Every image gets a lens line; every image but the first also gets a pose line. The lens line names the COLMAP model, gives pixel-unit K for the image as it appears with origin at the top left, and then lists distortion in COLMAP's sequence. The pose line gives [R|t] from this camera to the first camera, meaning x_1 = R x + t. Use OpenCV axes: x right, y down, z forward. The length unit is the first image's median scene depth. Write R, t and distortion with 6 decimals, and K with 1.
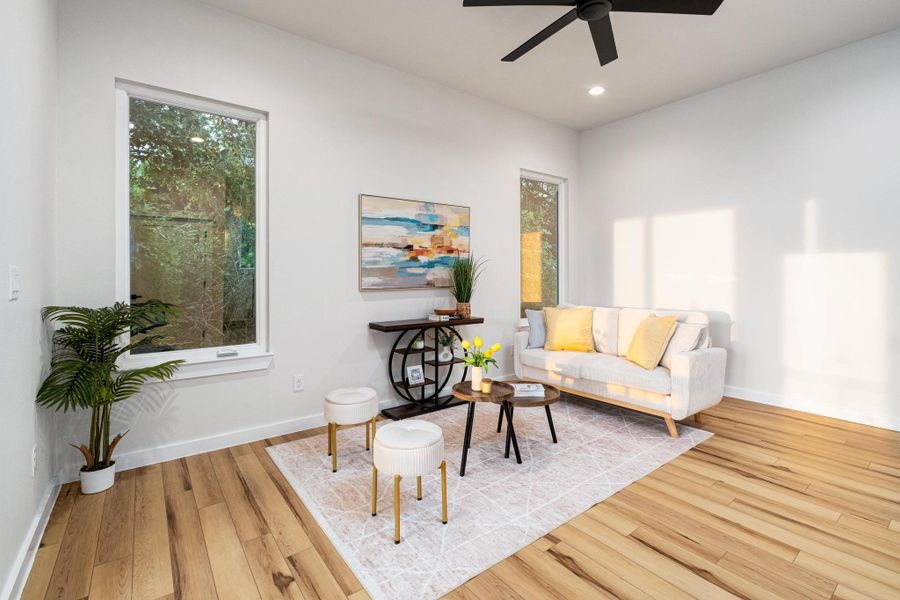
lens RADIAL K [[410.3, 0, 462.6], [0, 410.3, 277.6], [0, 0, 1]] dist [-0.002795, 0.000262]
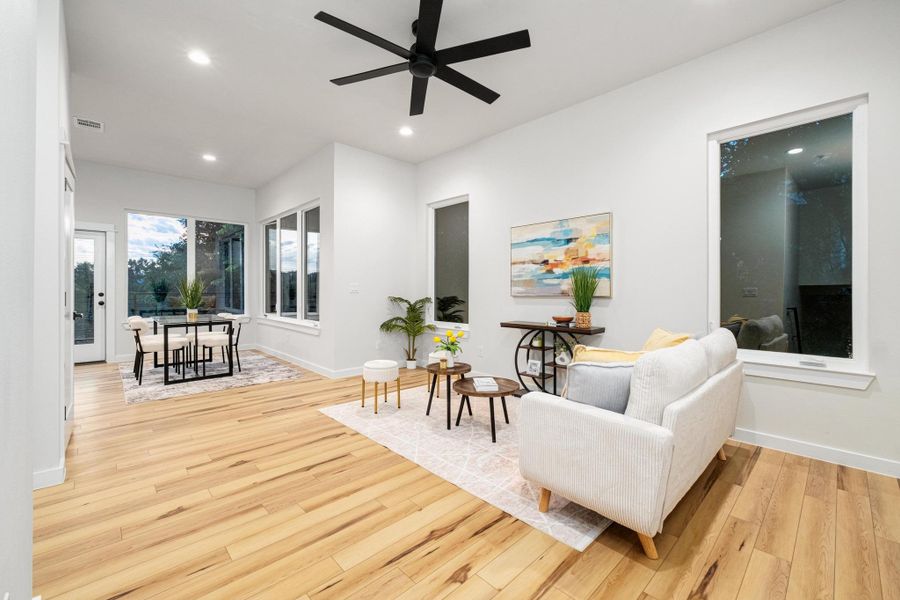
lens RADIAL K [[374.4, 0, 448.2], [0, 374.4, 289.2], [0, 0, 1]] dist [-0.001150, 0.000040]
pose [[0.096823, 0.006227, -0.995282, 0.931097], [-0.005394, 0.999969, 0.005732, 0.000331], [0.995287, 0.004814, 0.096854, 0.621696]]
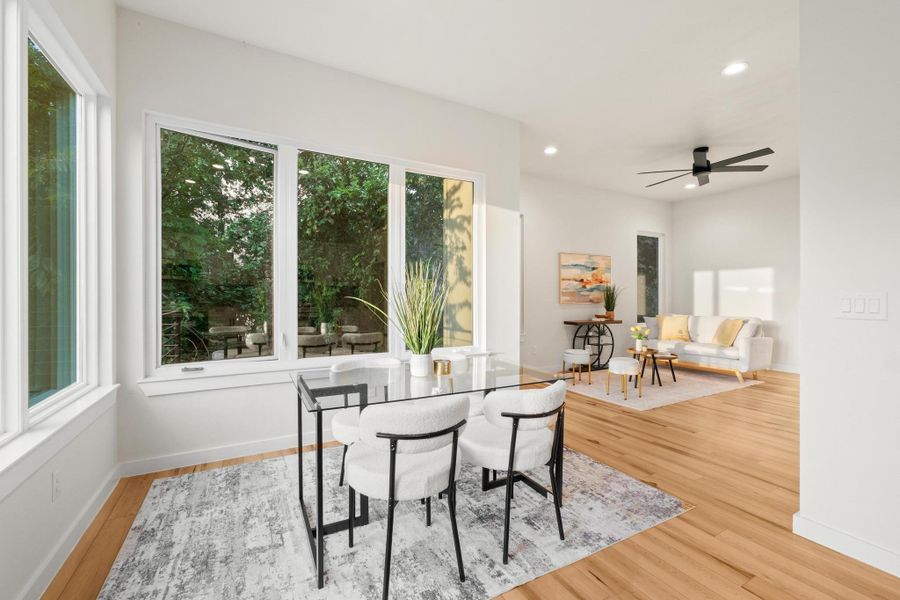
lens RADIAL K [[386.6, 0, 462.8], [0, 386.6, 297.1], [0, 0, 1]] dist [-0.003807, -0.000230]
pose [[0.990980, 0.005014, -0.133917, -0.426655], [-0.005237, 0.999985, -0.001316, 0.005259], [0.133908, 0.002005, 0.990992, -0.769677]]
